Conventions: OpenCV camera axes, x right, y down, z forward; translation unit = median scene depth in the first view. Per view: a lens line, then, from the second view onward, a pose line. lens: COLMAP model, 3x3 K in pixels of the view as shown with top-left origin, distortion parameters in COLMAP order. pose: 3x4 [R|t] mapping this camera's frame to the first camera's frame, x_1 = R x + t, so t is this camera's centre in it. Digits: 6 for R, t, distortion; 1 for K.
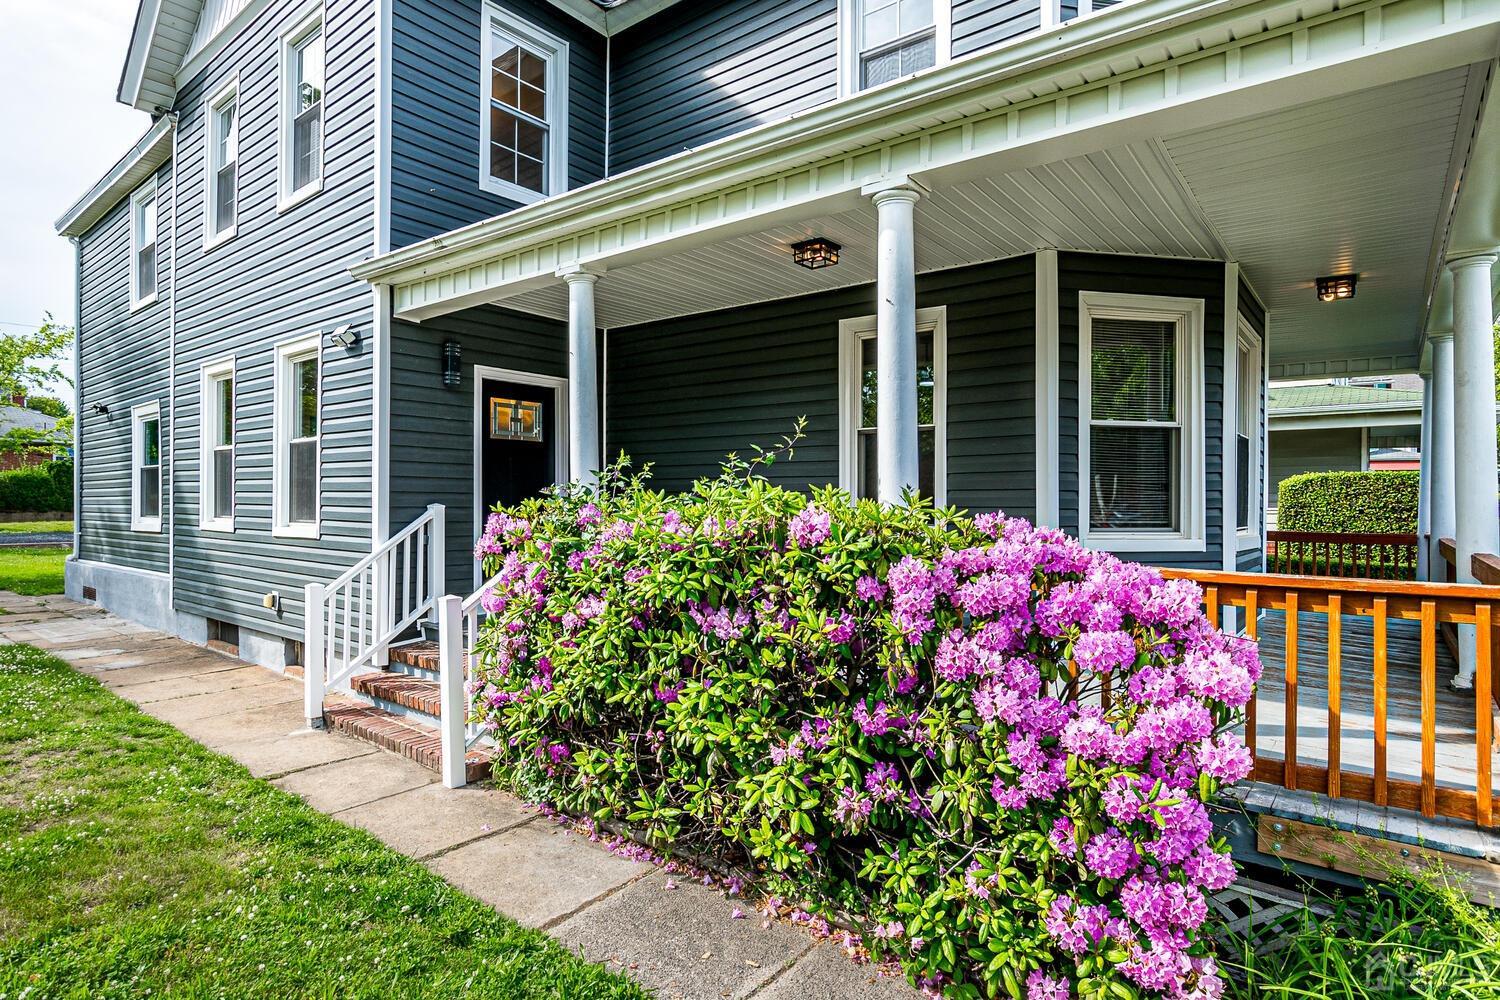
lens RADIAL K [[798.8, 0, 746.0], [0, 798.8, 502.4], [0, 0, 1]] dist [-0.024900, -0.000675]
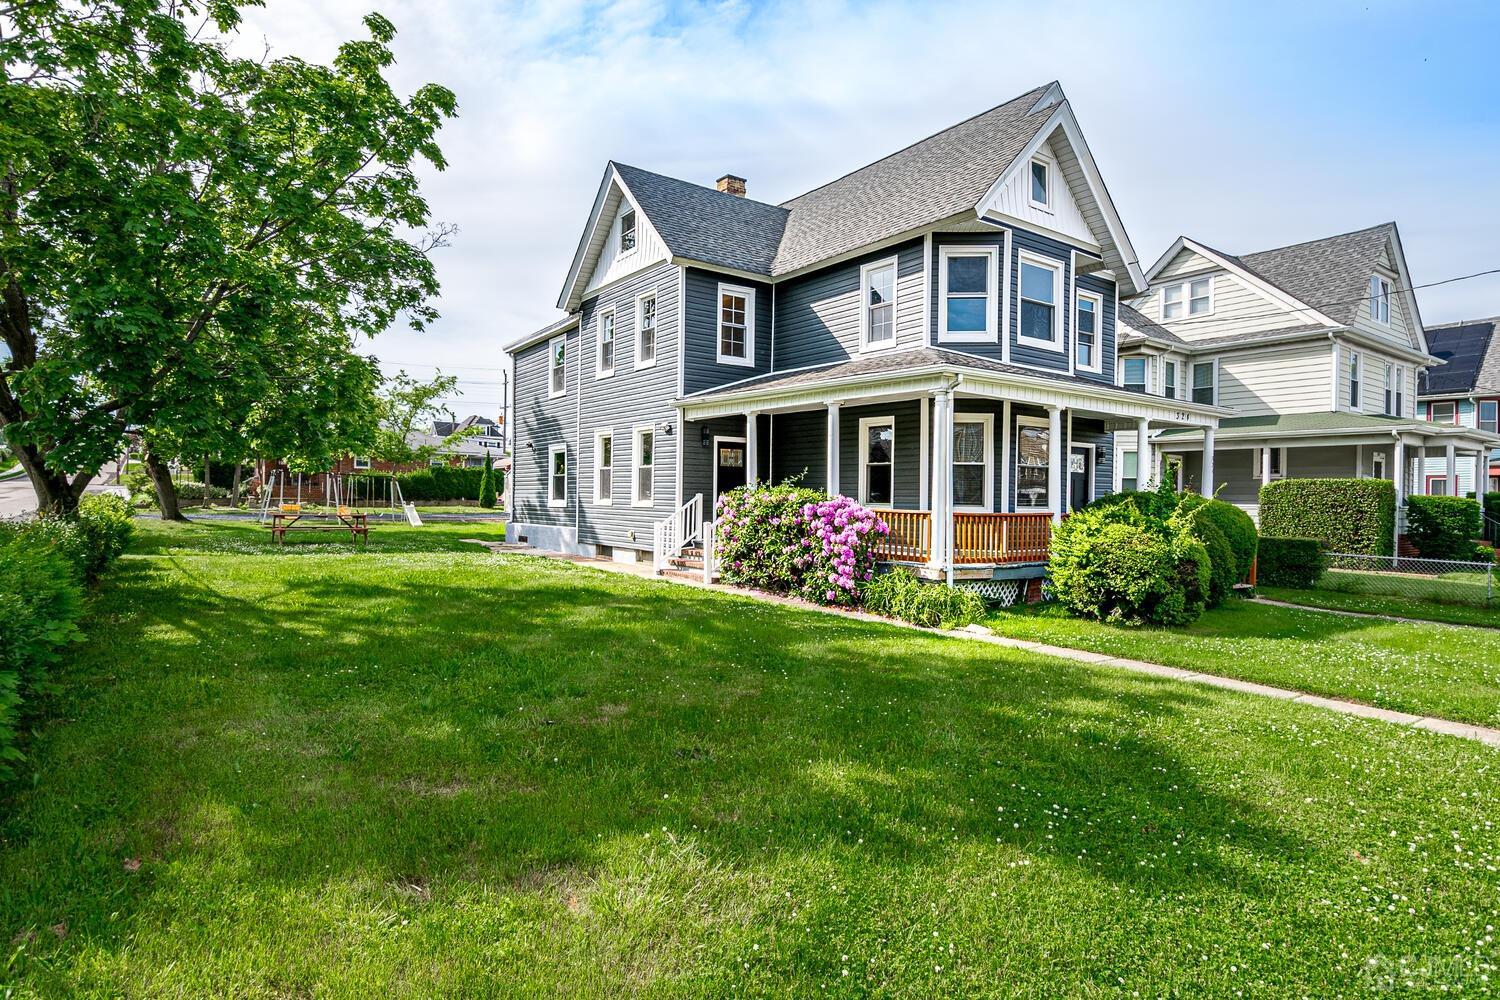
lens RADIAL K [[798.8, 0, 750.1], [0, 798.8, 493.3], [0, 0, 1]] dist [-0.024900, -0.000675]
pose [[0.963006, 0.008645, -0.269341, 0.450339], [-0.011375, 0.999898, -0.008580, 0.021802], [0.269240, 0.011326, 0.963007, -1.406239]]
